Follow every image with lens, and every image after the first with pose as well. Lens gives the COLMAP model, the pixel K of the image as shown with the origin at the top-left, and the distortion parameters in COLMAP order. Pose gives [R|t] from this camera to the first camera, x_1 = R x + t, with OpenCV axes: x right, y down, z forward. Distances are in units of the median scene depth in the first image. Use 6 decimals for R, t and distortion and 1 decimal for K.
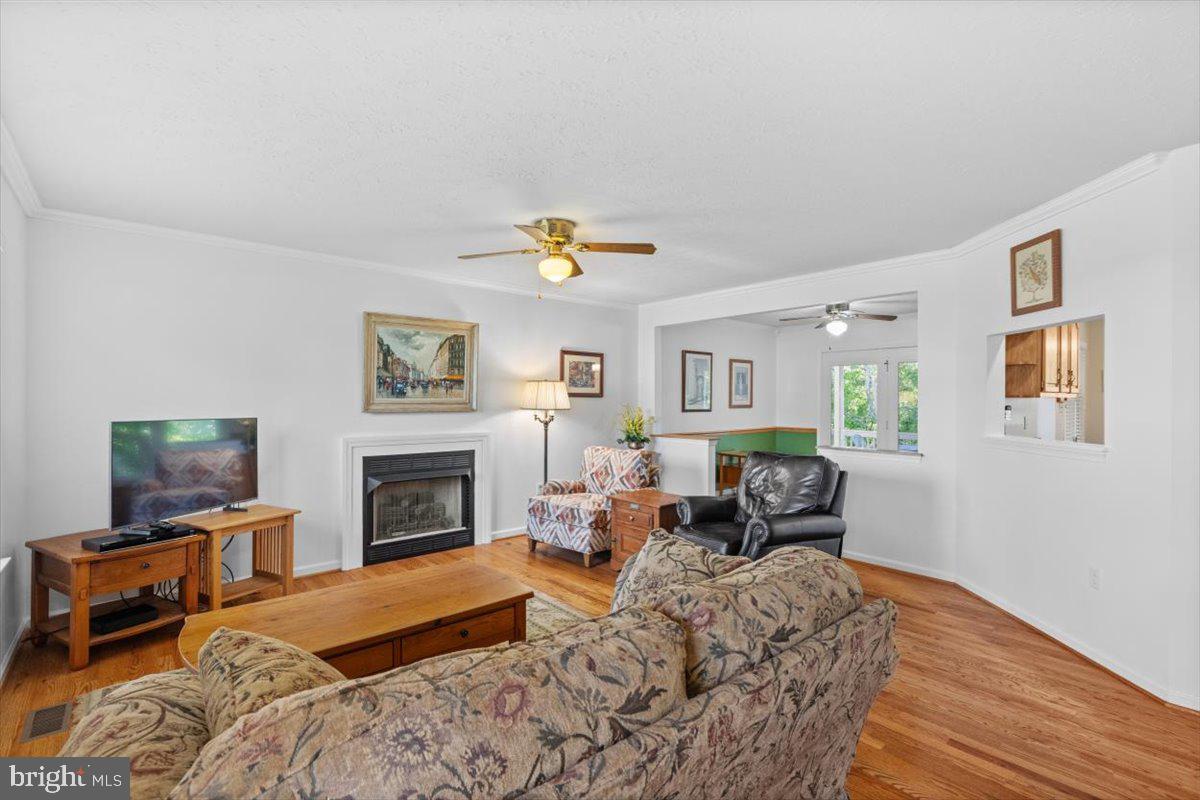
lens RADIAL K [[545.2, 0, 596.6], [0, 545.2, 408.8], [0, 0, 1]] dist [-0.001598, -0.000226]
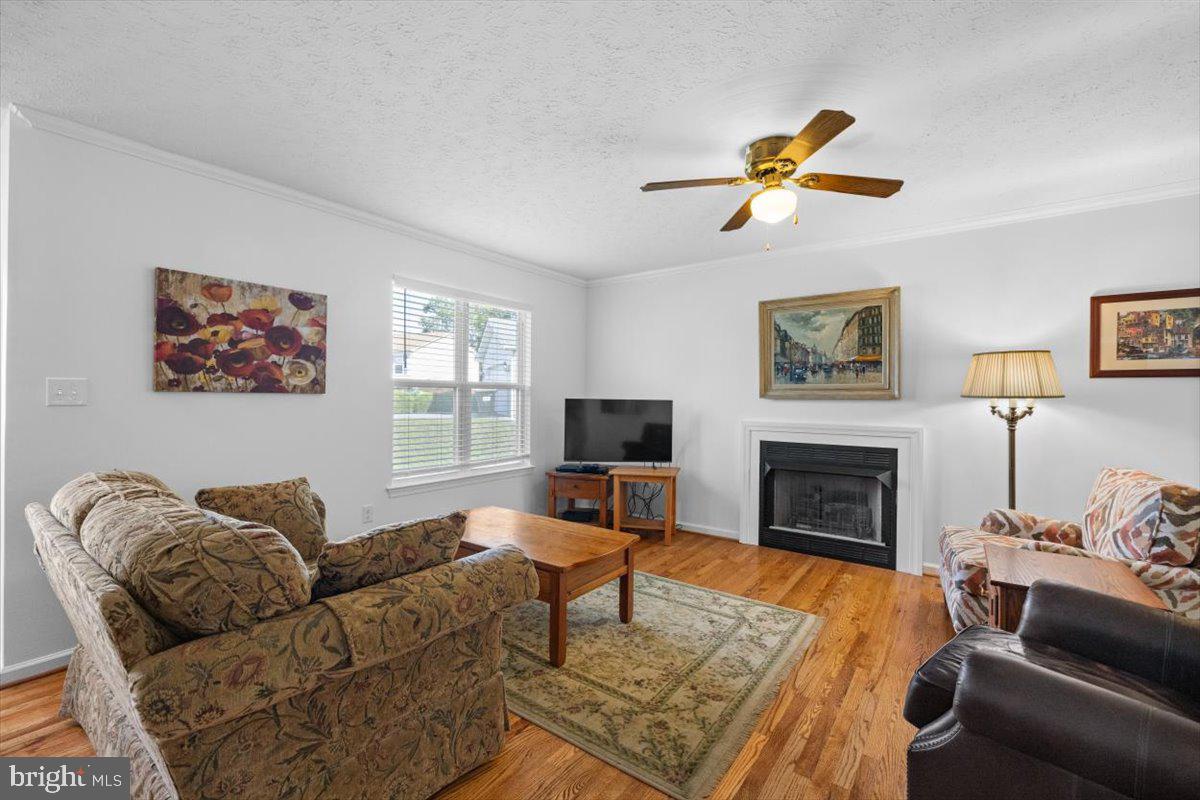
lens RADIAL K [[516.9, 0, 603.7], [0, 516.9, 394.8], [0, 0, 1]] dist [0.002167, 0.000181]
pose [[0.216072, -0.000912, -0.976377, 0.436767], [-0.016653, 0.999851, -0.004619, 0.009233], [0.976235, 0.017258, 0.216025, 0.451854]]
